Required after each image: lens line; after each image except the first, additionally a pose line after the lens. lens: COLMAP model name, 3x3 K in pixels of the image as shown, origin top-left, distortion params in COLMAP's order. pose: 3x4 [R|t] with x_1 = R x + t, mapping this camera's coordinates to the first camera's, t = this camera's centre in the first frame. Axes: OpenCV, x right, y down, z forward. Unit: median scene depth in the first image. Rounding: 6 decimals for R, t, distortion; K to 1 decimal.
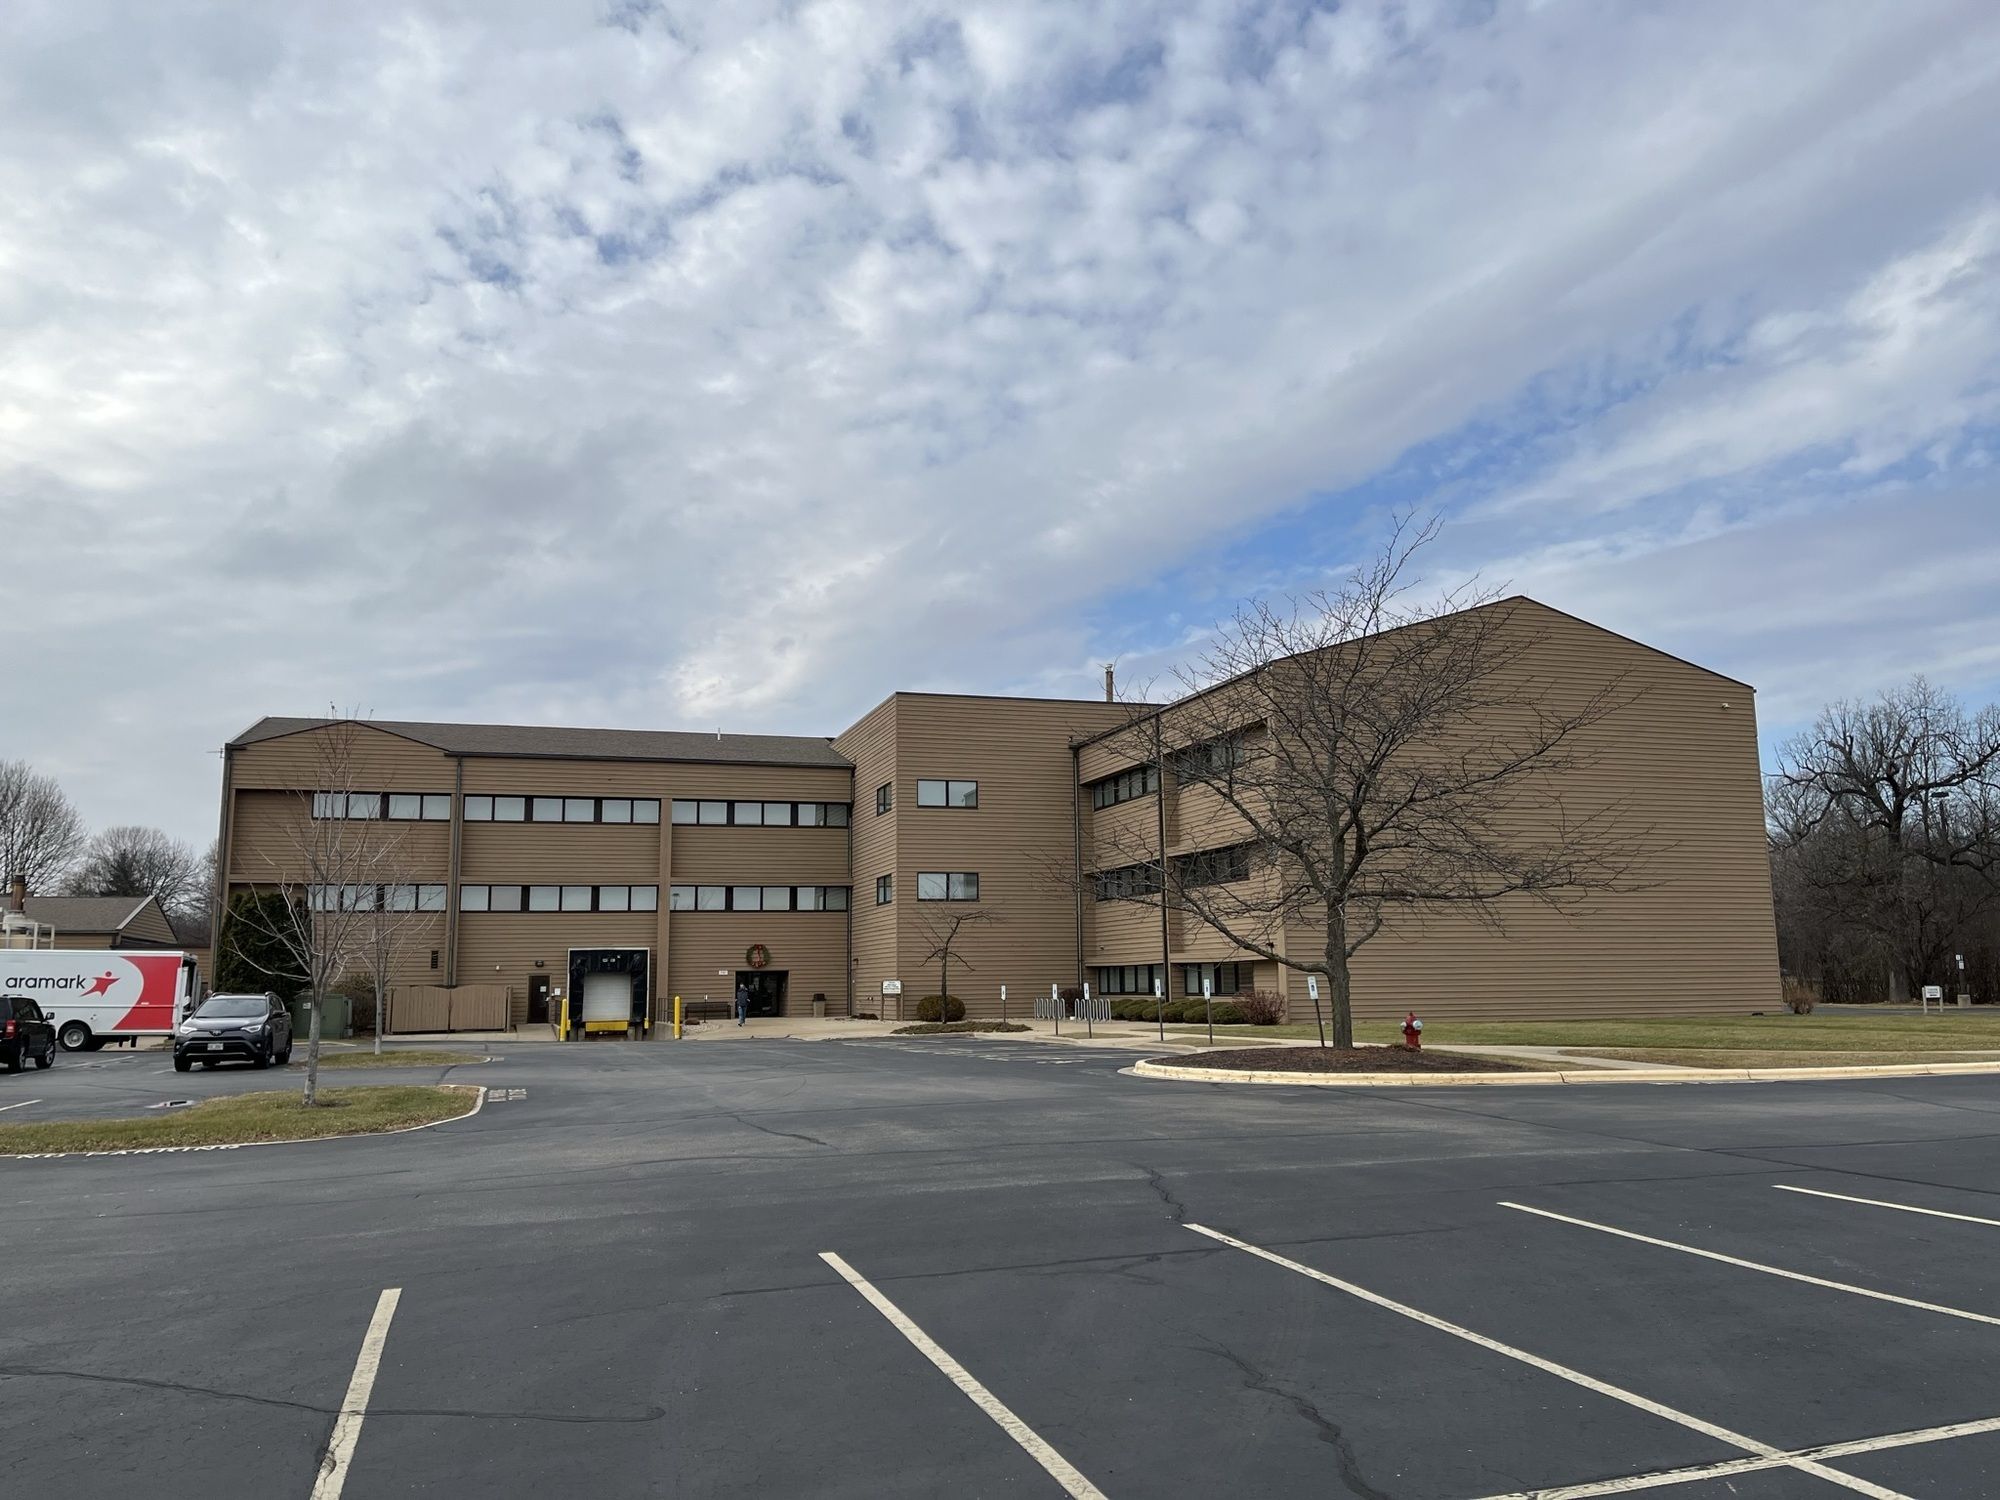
lens RADIAL K [[1538.8, 0, 1001.3], [0, 1538.8, 742.6], [0, 0, 1]] dist [0.044891, 0.001037]
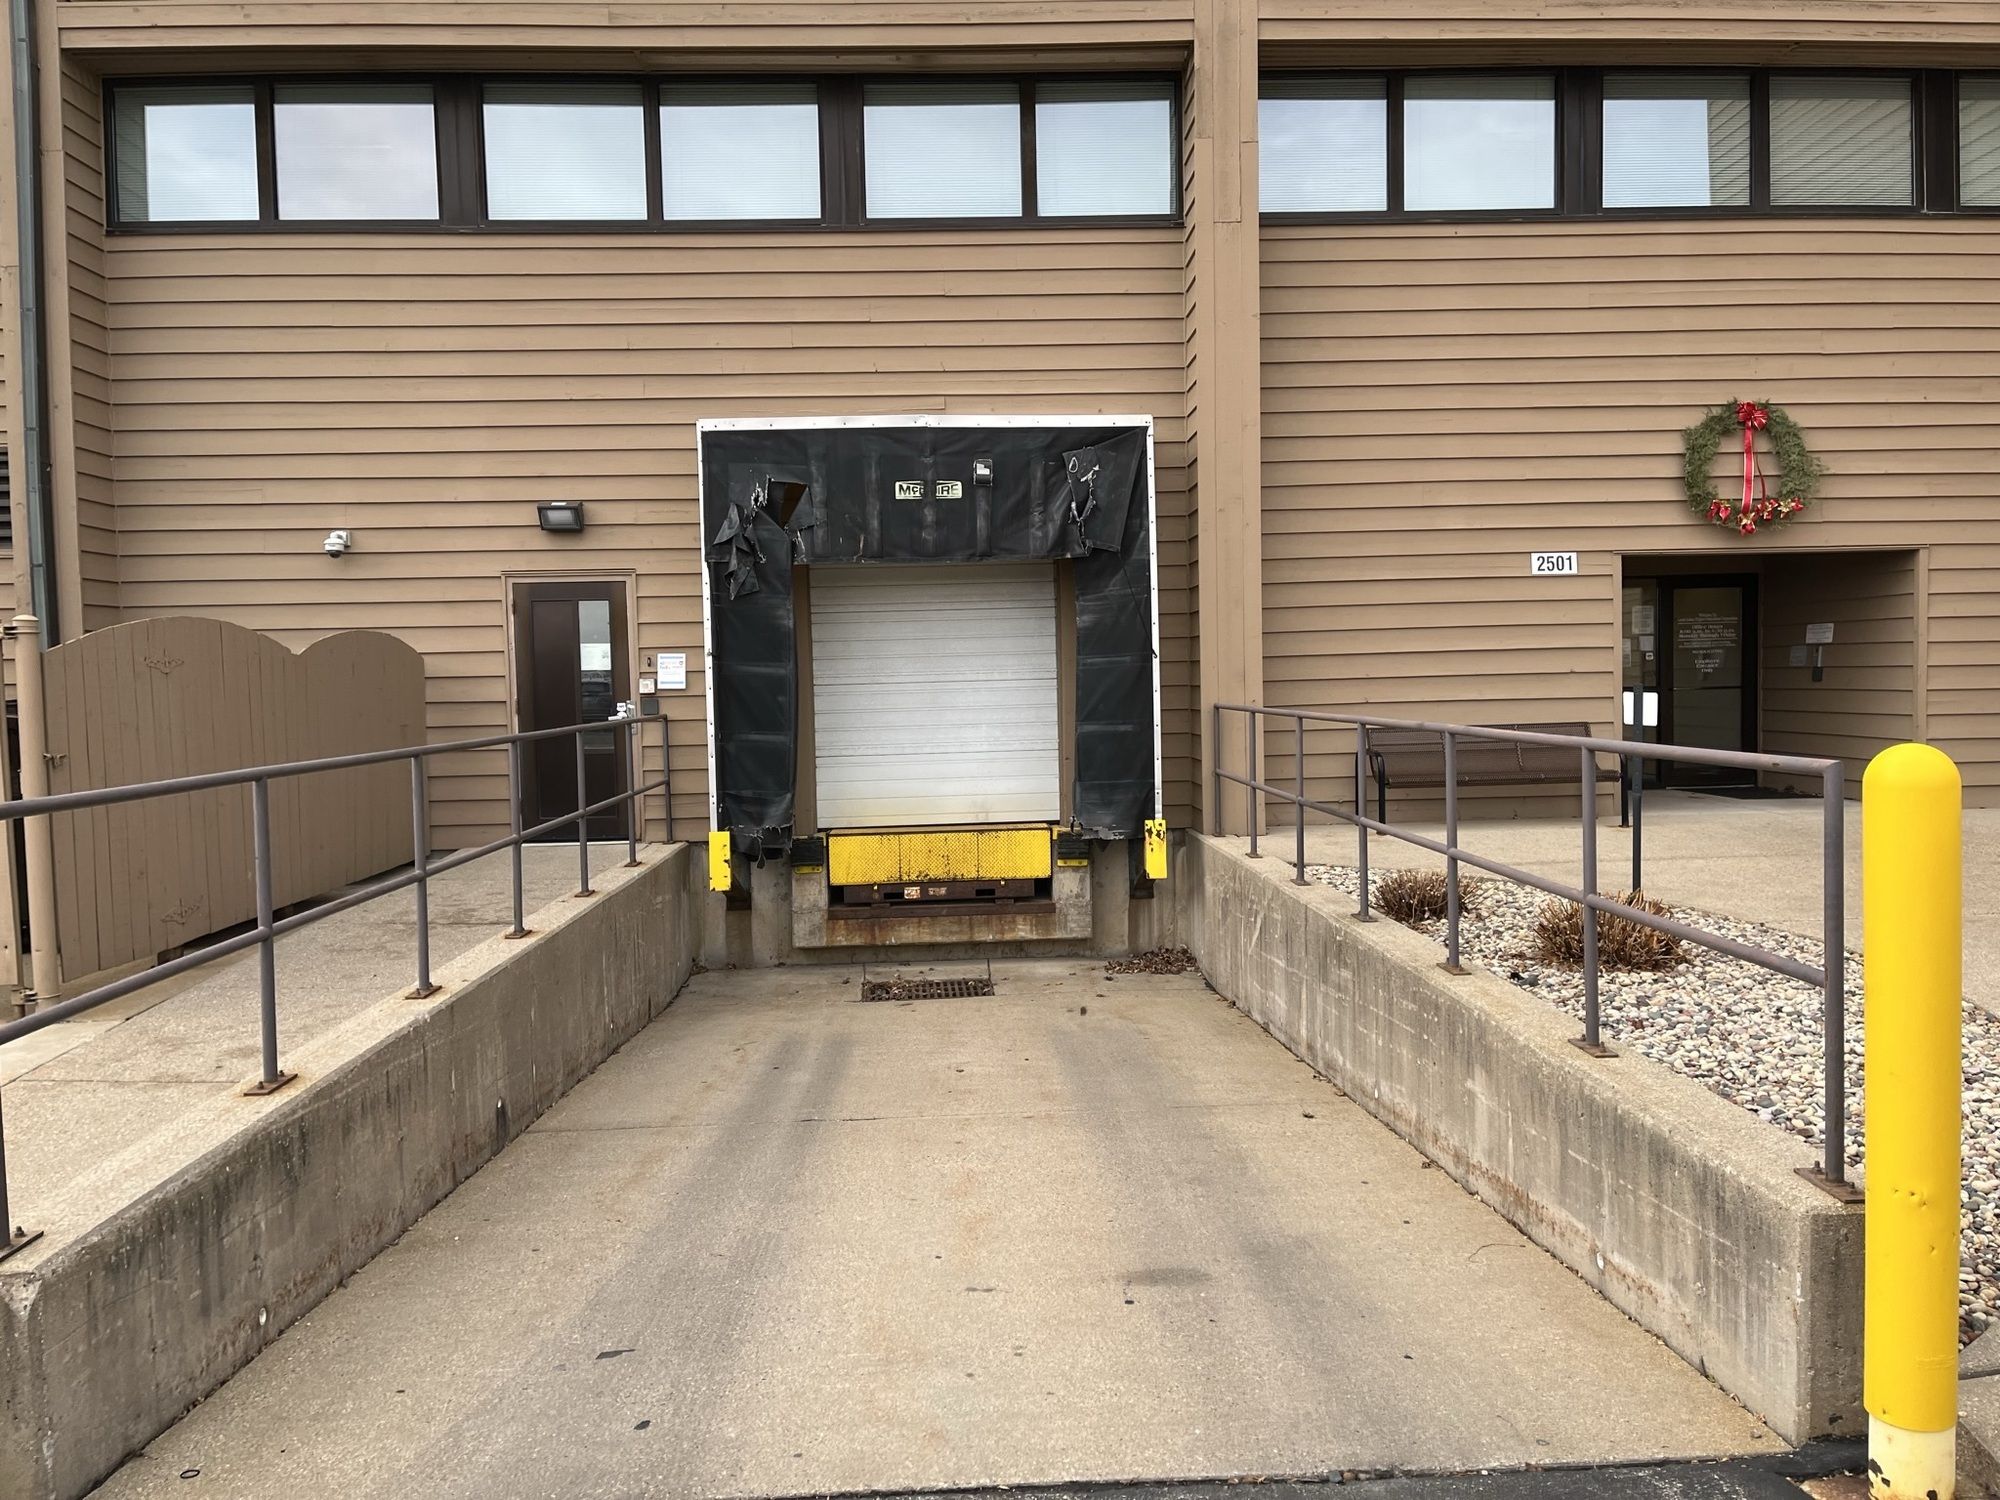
lens RADIAL K [[1538.8, 0, 1002.7], [0, 1538.8, 746.0], [0, 0, 1]] dist [0.044891, 0.001037]
pose [[0.964601, 0.007959, -0.263595, -0.199821], [0.047603, 0.977871, 0.203723, 0.133744], [0.259383, -0.209059, 0.942876, 0.831204]]
